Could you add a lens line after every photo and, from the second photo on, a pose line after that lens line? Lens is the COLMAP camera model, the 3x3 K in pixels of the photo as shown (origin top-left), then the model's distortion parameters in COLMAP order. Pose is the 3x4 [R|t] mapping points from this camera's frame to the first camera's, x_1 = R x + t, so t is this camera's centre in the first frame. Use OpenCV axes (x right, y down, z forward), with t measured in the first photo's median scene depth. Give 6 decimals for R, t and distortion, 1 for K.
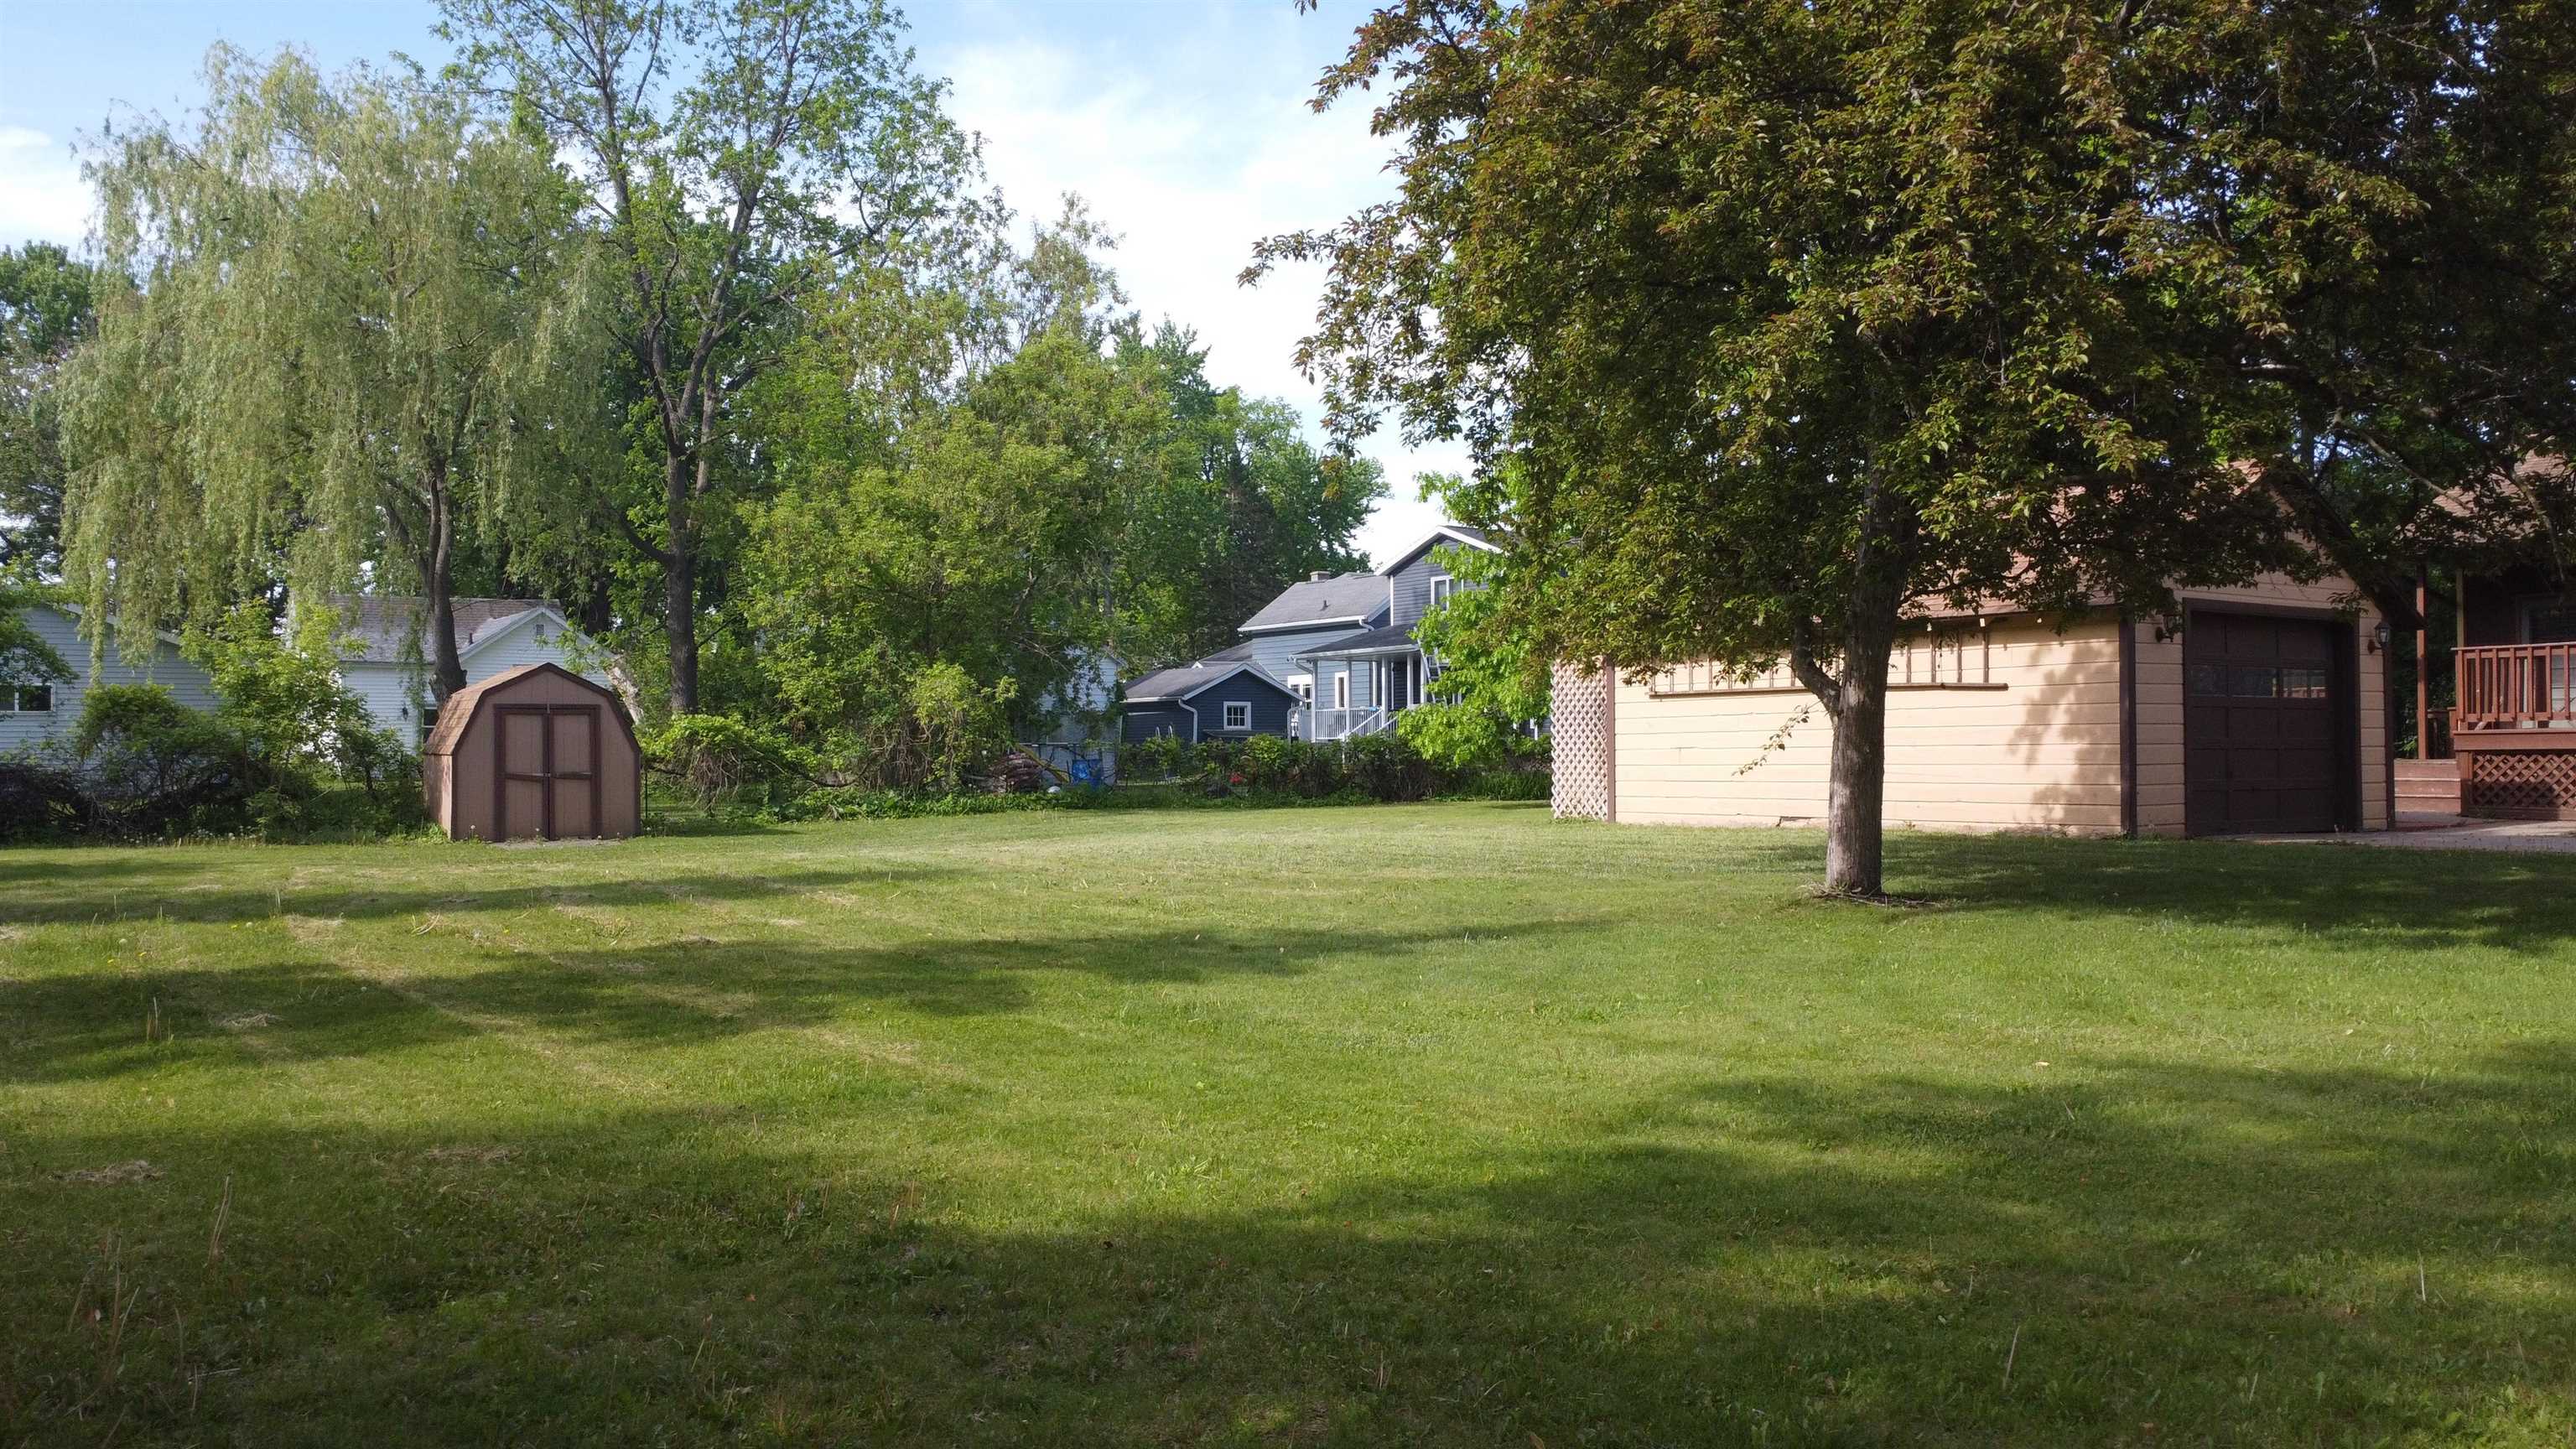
lens RADIAL K [[1920.1, 0, 1284.8], [0, 1920.1, 715.6], [0, 0, 1]] dist [0.004616, 0.002950]
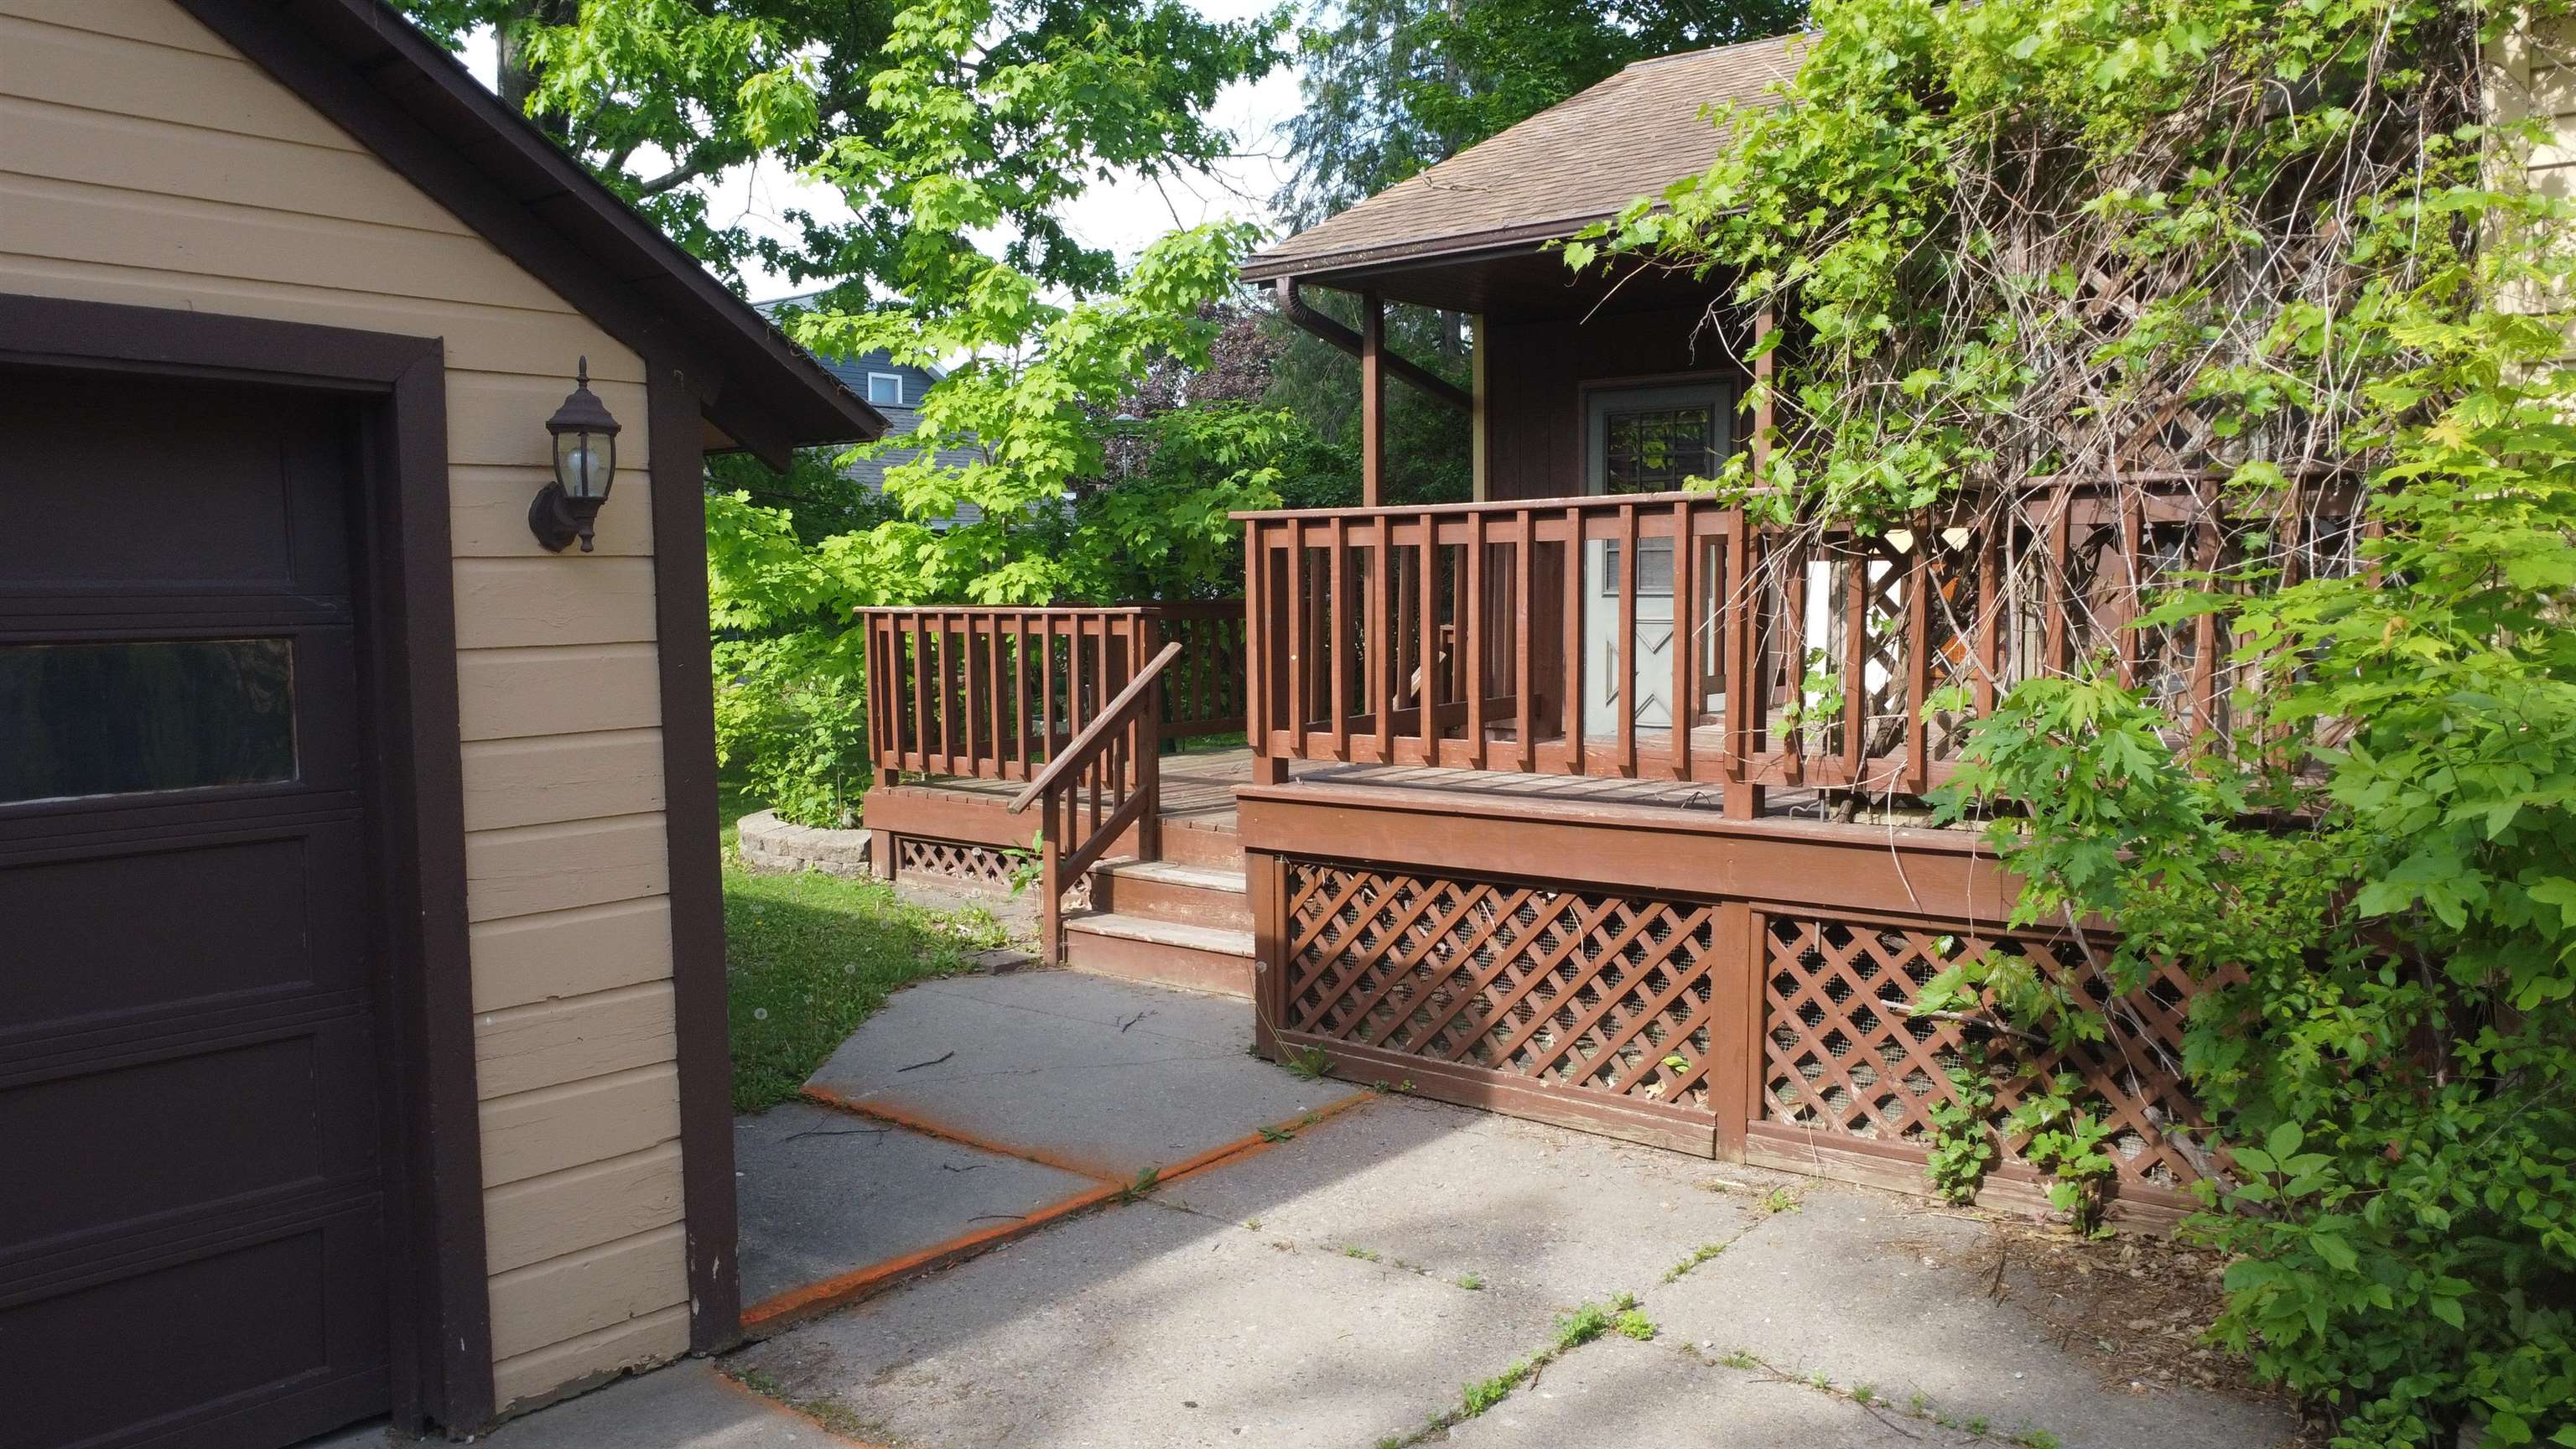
lens RADIAL K [[1920.1, 0, 1288.9], [0, 1920.1, 735.6], [0, 0, 1]] dist [0.004616, 0.002950]
pose [[0.952675, -0.020488, 0.303301, 0.534012], [-0.008503, 0.995540, 0.093957, -0.028944], [-0.303873, -0.092090, 0.948251, 0.724280]]
